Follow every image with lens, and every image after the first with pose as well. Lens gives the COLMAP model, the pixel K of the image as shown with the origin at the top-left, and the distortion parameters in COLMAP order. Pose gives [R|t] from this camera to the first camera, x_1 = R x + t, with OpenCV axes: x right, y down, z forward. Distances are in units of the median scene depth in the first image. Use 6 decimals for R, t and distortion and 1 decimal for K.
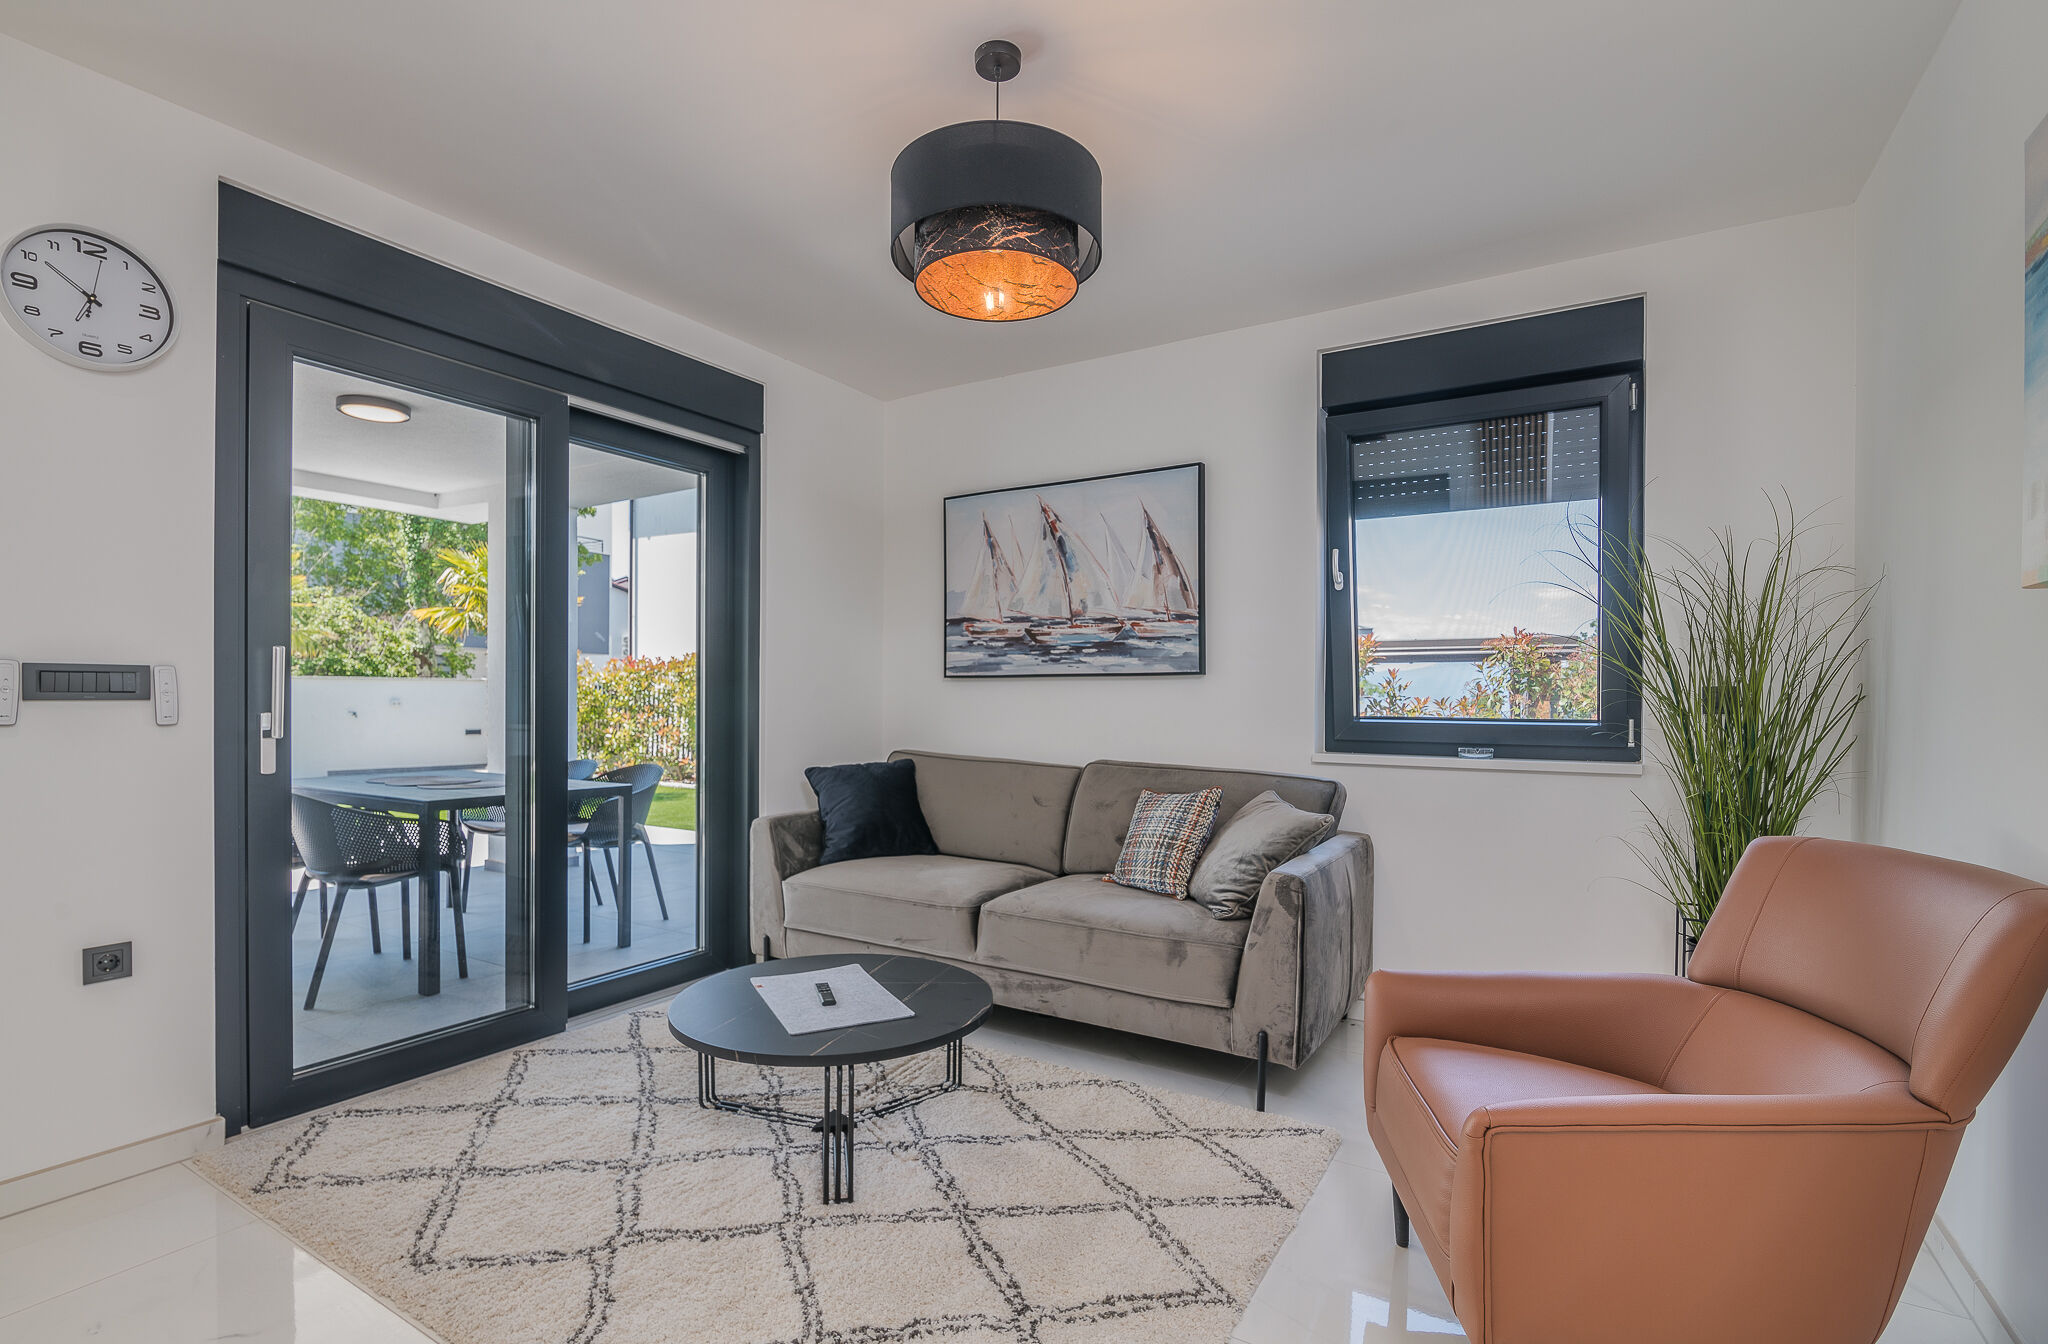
lens RADIAL K [[955.5, 0, 1034.2], [0, 955.5, 712.7], [0, 0, 1]] dist [-0.031781, 0.000639]
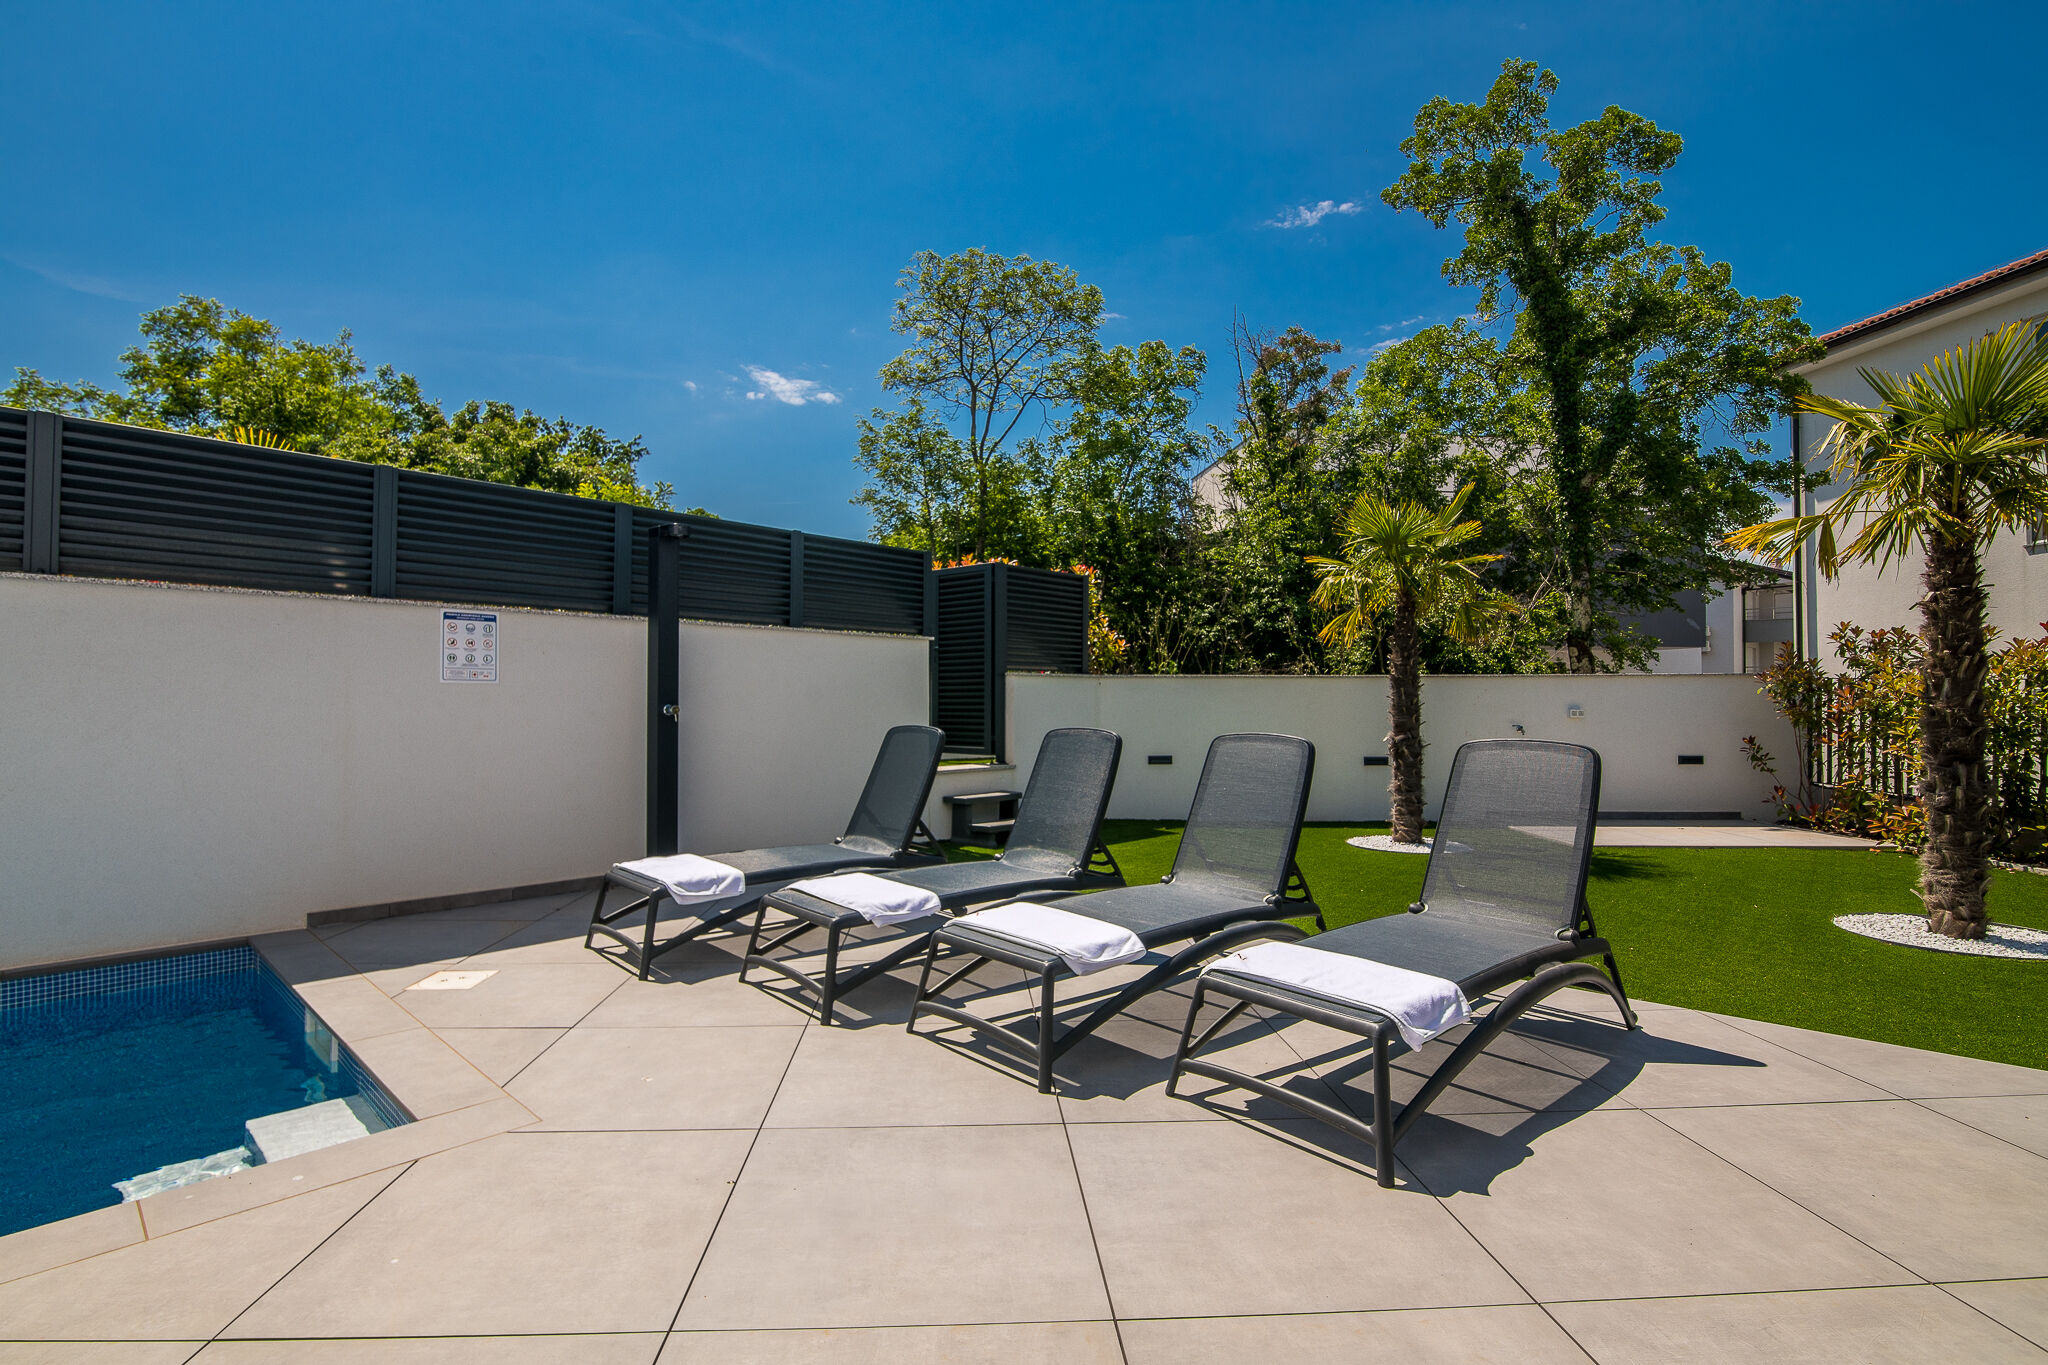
lens RADIAL K [[943.4, 0, 1003.0], [0, 943.4, 683.1], [0, 0, 1]] dist [-0.017805, -0.000795]
pose [[0.547676, -0.021250, -0.836421, -1.296909], [-0.008419, 0.999487, -0.030905, -0.024659], [0.836648, 0.023967, 0.547216, 1.136315]]
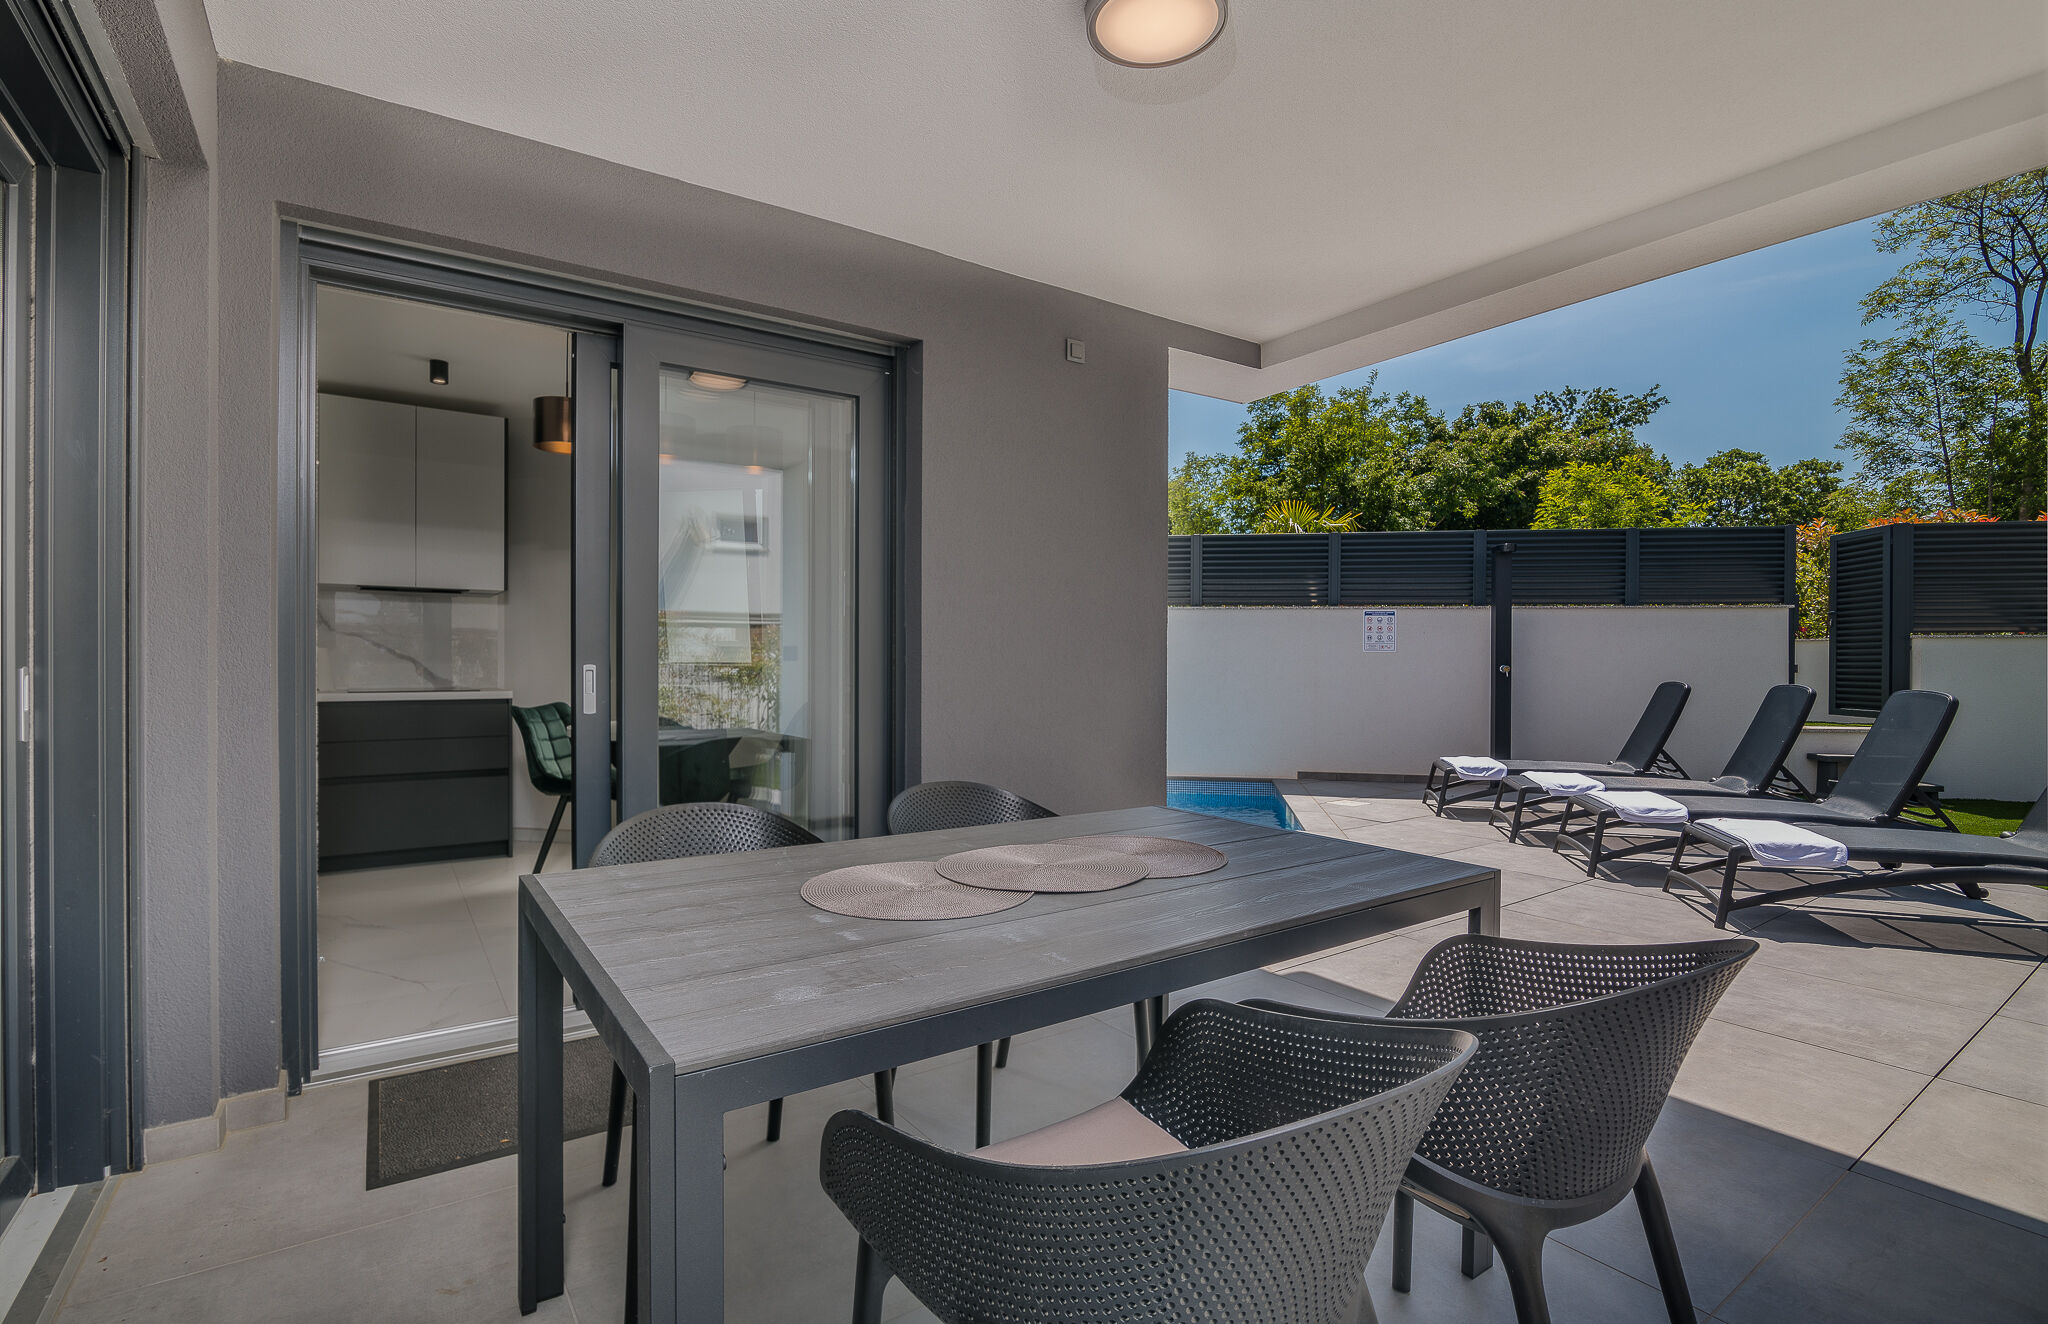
lens RADIAL K [[963.8, 0, 1024.7], [0, 963.8, 659.3], [0, 0, 1]] dist [-0.015276, 0.001055]
pose [[-0.397201, -0.012756, -0.917643, -0.310149], [-0.018780, 0.999807, -0.005769, -0.012016], [0.917540, 0.014942, -0.397364, 1.375838]]
